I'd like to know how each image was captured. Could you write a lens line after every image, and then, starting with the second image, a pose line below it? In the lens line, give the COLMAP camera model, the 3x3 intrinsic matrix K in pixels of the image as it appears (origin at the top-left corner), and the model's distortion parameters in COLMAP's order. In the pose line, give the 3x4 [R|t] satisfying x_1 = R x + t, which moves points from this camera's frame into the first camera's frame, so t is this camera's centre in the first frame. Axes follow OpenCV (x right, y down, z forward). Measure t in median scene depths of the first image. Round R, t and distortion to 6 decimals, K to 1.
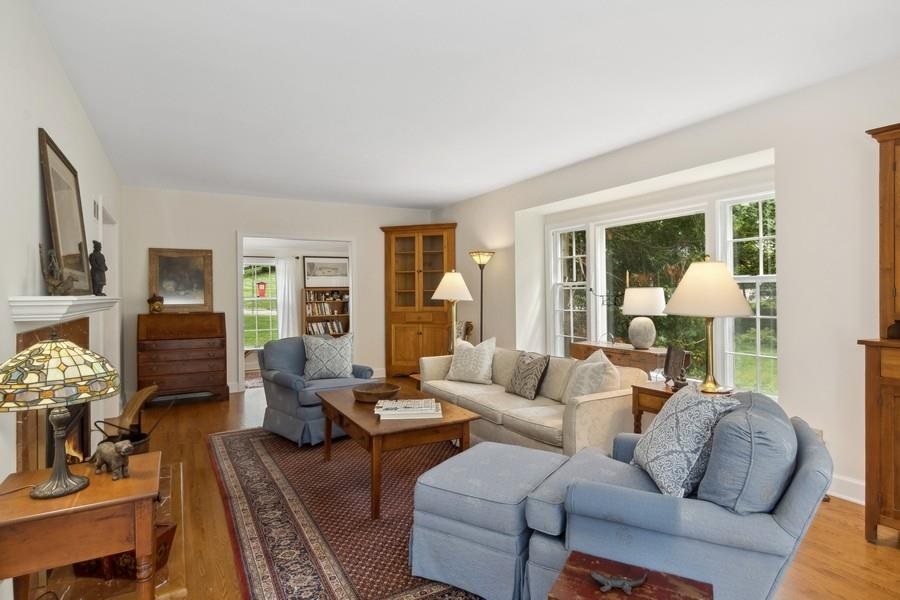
lens RADIAL K [[481.7, 0, 450.0], [0, 481.7, 300.0], [0, 0, 1]] dist [0.000111, -0.000046]
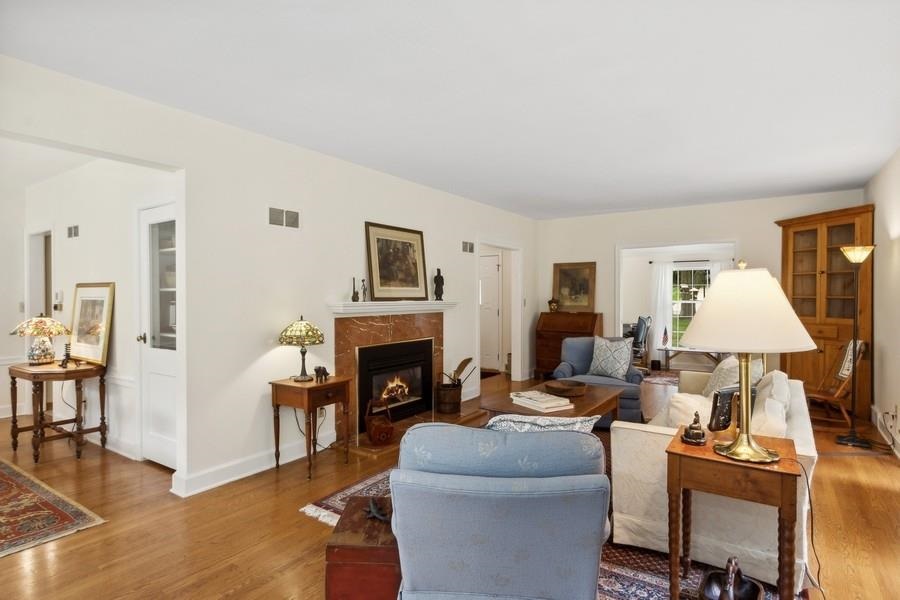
lens RADIAL K [[481.7, 0, 450.0], [0, 481.7, 300.0], [0, 0, 1]] dist [0.000111, -0.000046]
pose [[0.439209, 0.017193, -0.898220, 0.285827], [-0.019441, 0.999765, 0.009630, -0.007604], [0.898175, 0.013232, 0.439440, 0.084516]]
